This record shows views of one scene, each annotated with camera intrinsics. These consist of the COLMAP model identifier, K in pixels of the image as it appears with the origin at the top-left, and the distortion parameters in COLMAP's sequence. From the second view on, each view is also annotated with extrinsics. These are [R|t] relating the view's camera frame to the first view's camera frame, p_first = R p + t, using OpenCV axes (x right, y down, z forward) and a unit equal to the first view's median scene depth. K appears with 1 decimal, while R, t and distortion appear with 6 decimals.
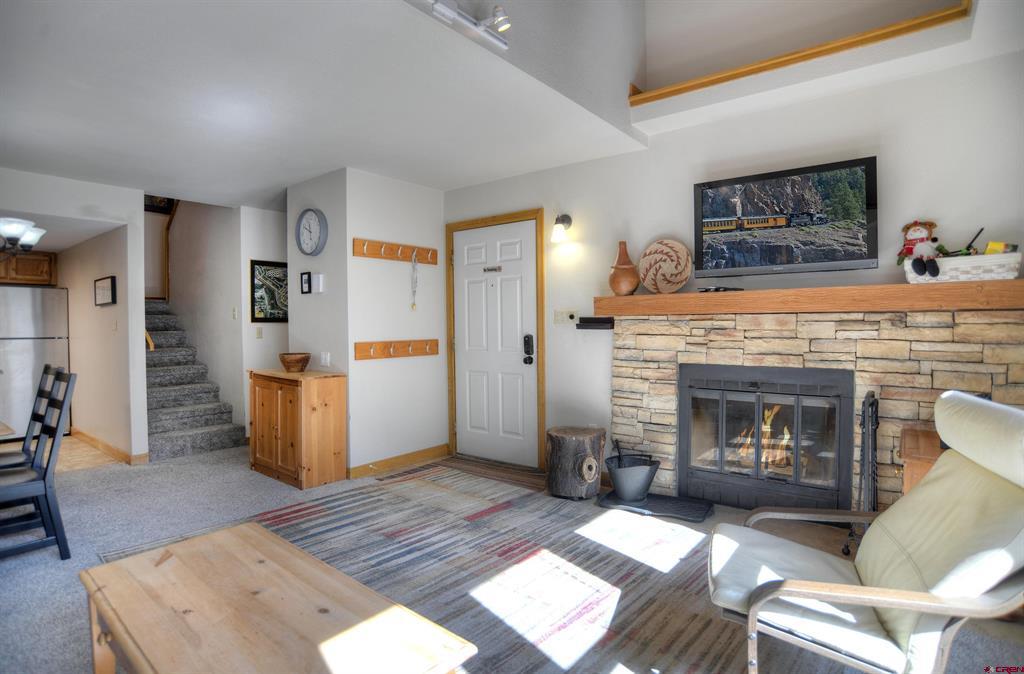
lens RADIAL K [[539.6, 0, 512.0], [0, 539.6, 337.0], [0, 0, 1]] dist [-0.061654, 0.000056]
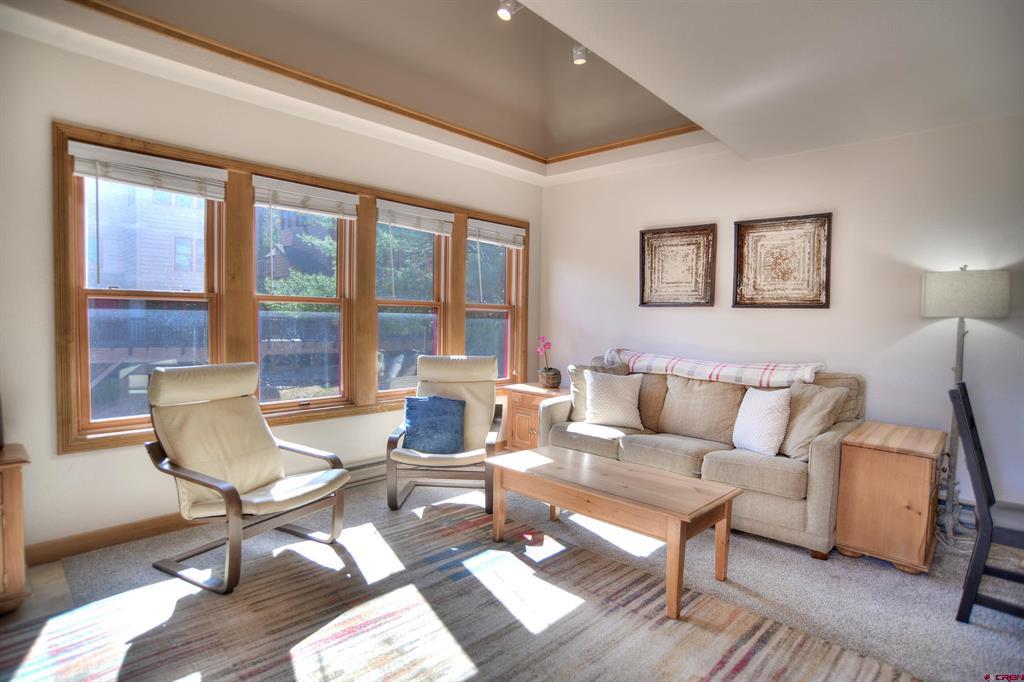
lens RADIAL K [[540.5, 0, 516.2], [0, 540.5, 331.2], [0, 0, 1]] dist [-0.098907, 0.061943]
pose [[-0.997192, -0.007841, 0.074477, -0.136915], [-0.005006, 0.999258, 0.038178, -0.031859], [-0.074721, 0.037698, -0.996492, 1.230522]]
